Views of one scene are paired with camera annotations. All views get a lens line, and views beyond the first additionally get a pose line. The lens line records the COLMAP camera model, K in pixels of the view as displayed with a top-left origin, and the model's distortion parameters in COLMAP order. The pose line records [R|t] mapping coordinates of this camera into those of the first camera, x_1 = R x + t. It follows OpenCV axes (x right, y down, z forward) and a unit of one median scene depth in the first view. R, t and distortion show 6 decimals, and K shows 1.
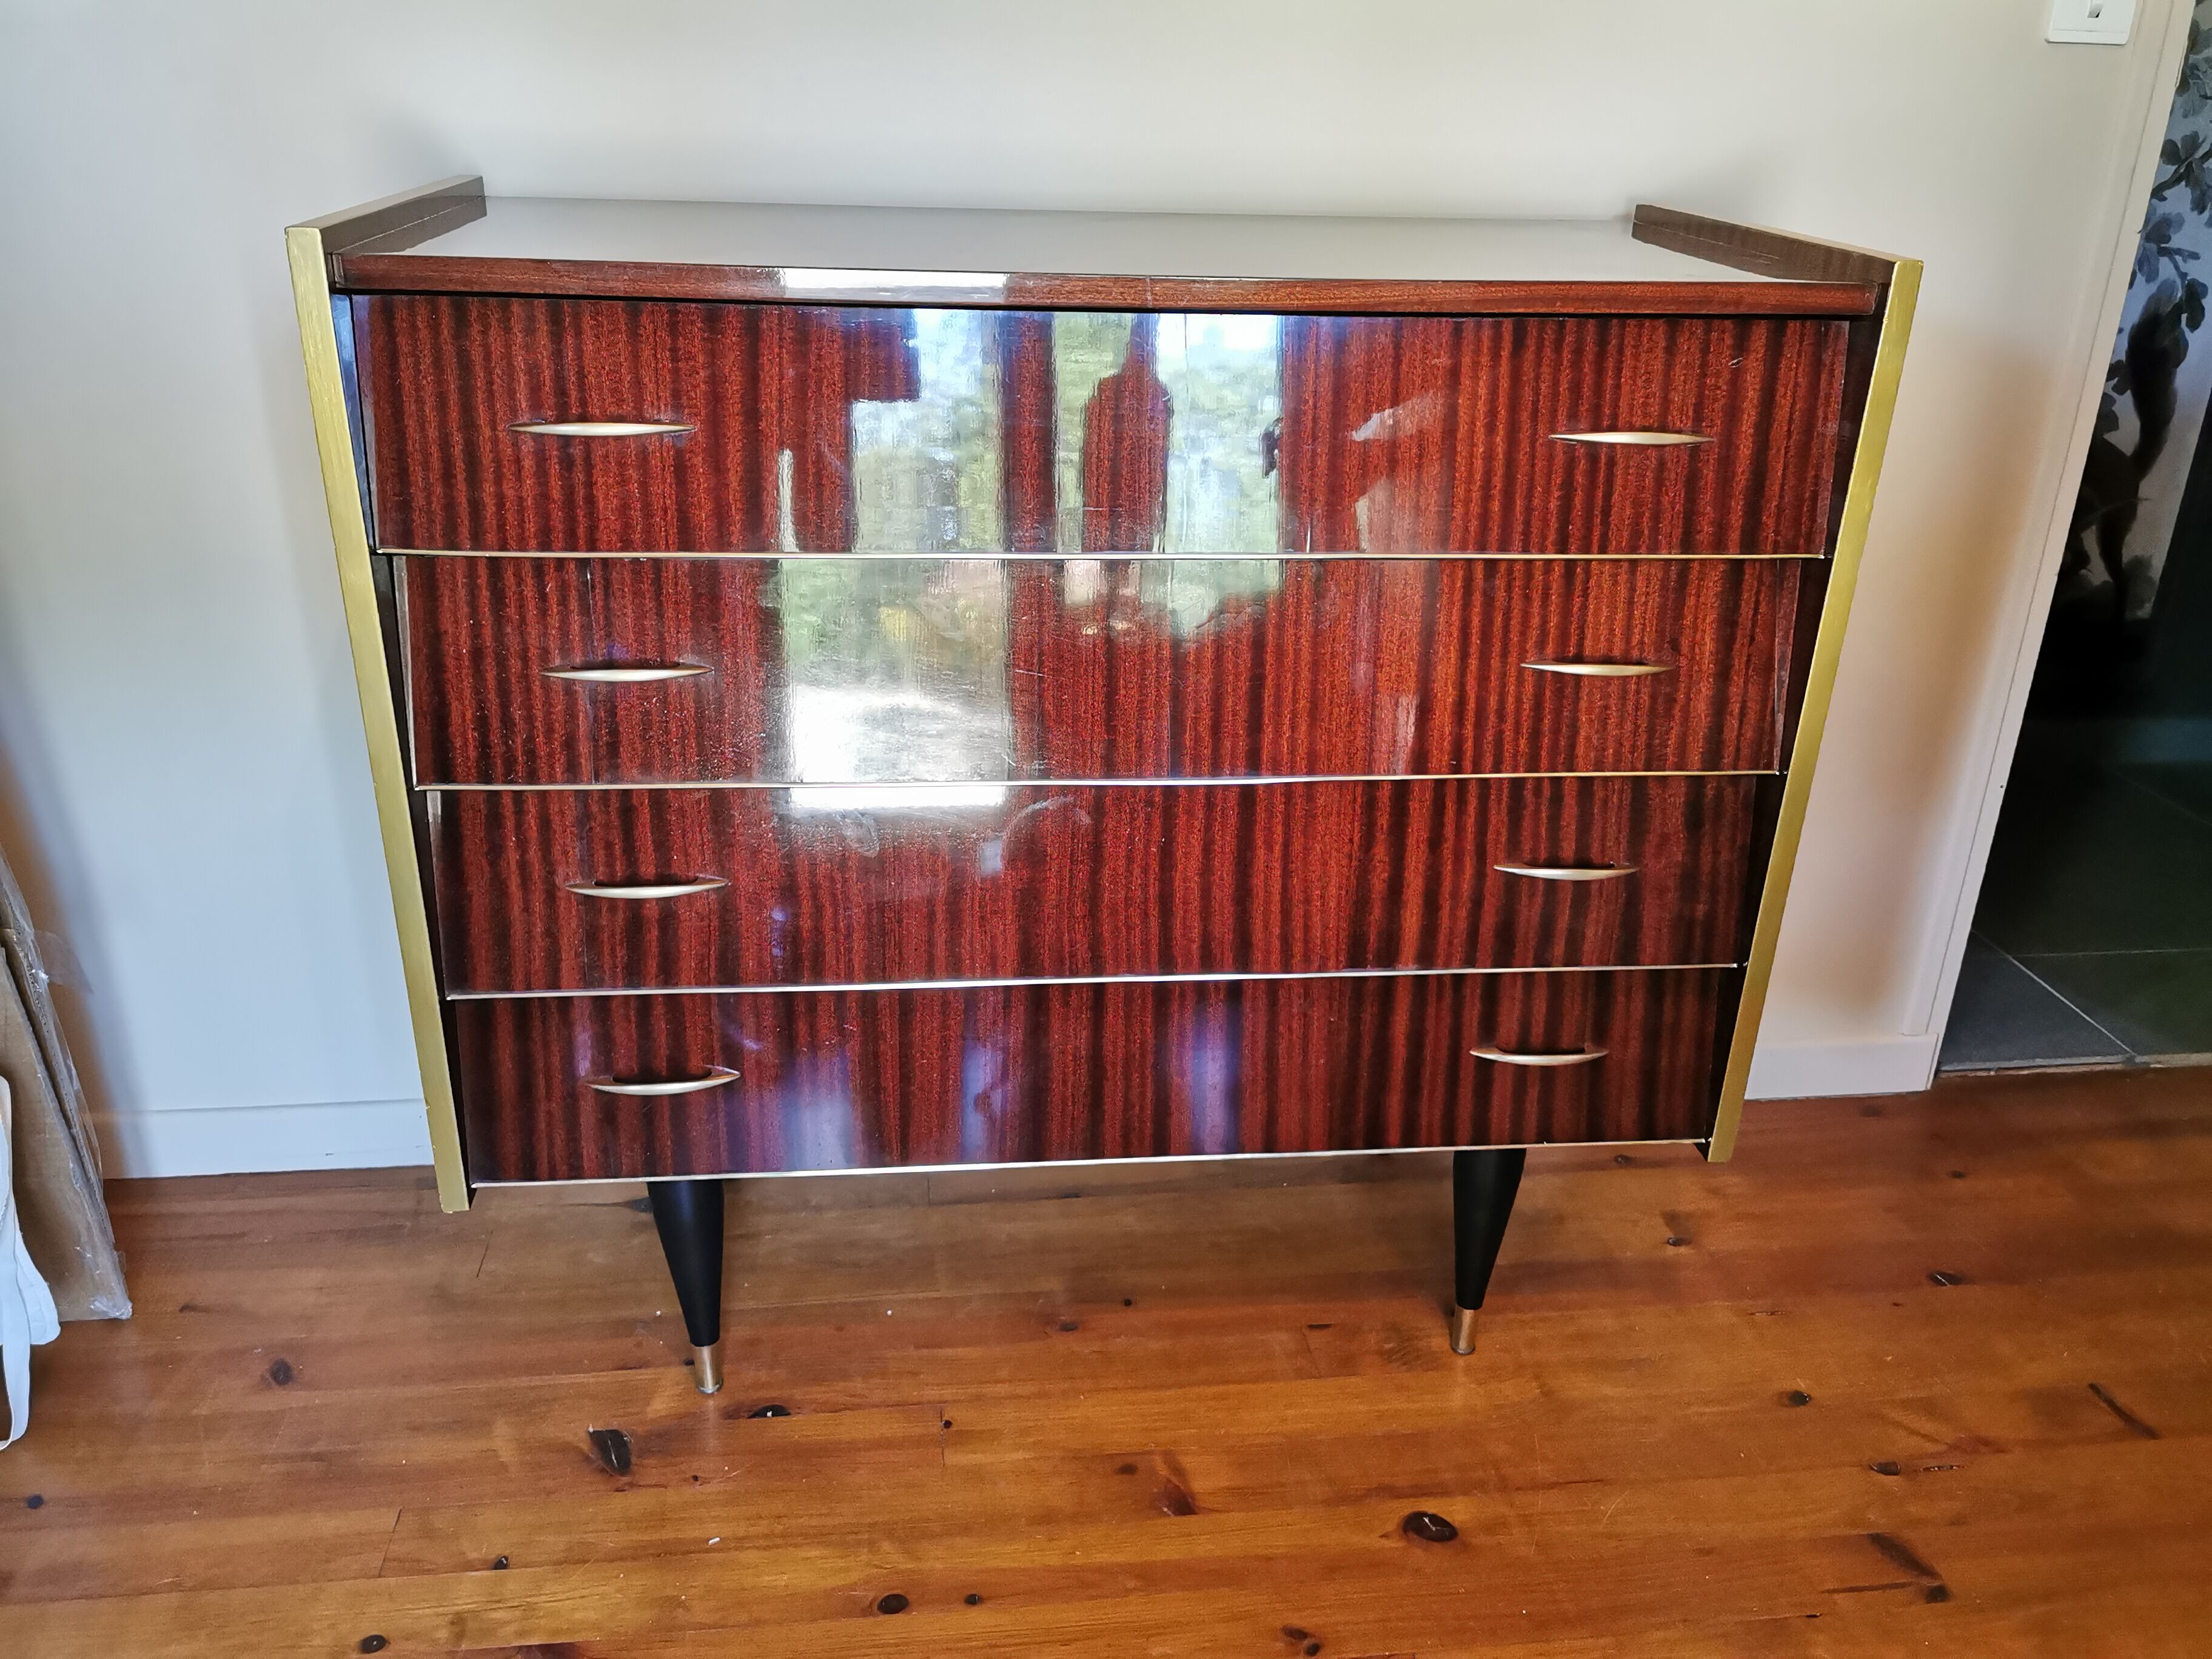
lens RADIAL K [[1733.3, 0, 1126.5], [0, 1733.3, 813.2], [0, 0, 1]] dist [0.035148, -0.056040]
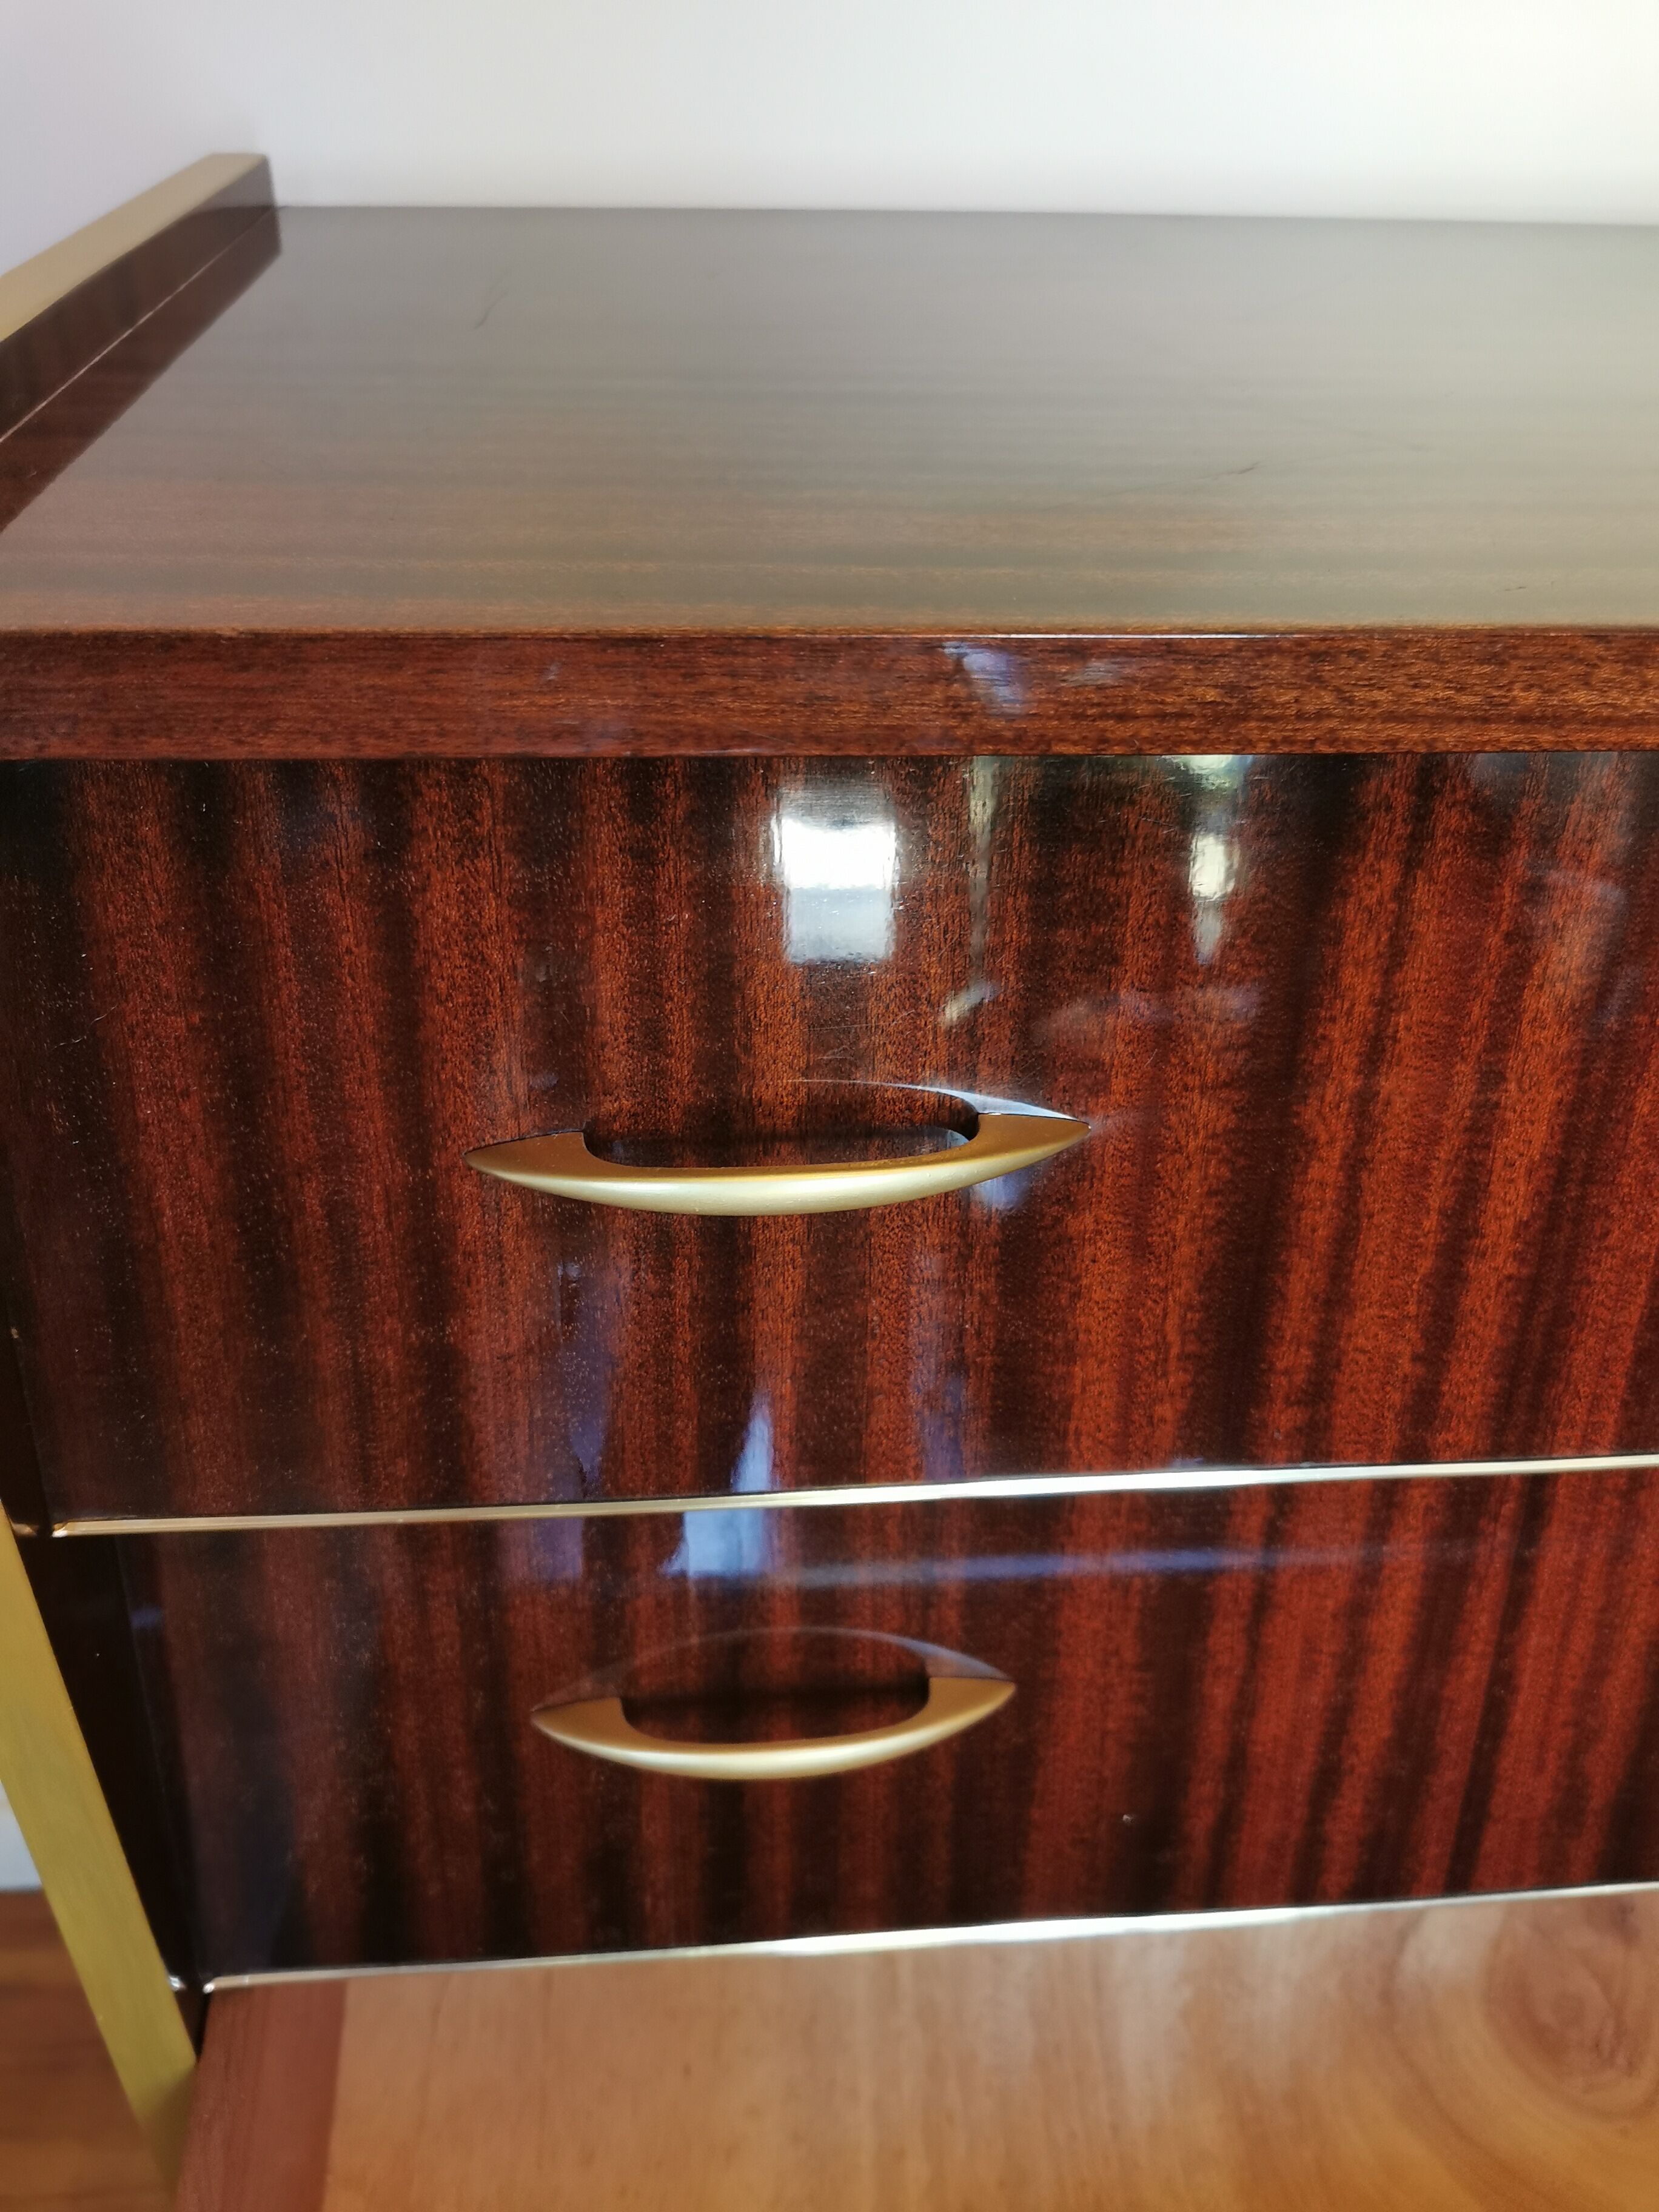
lens RADIAL K [[1801.3, 0, 840.5], [0, 1801.3, 1089.3], [0, 0, 1]] dist [-0.008843, -0.006580]
pose [[0.999685, 0.011813, -0.022153, -0.239719], [-0.007865, 0.985327, 0.170496, -0.237389], [0.023842, -0.170268, 0.985109, 0.592351]]
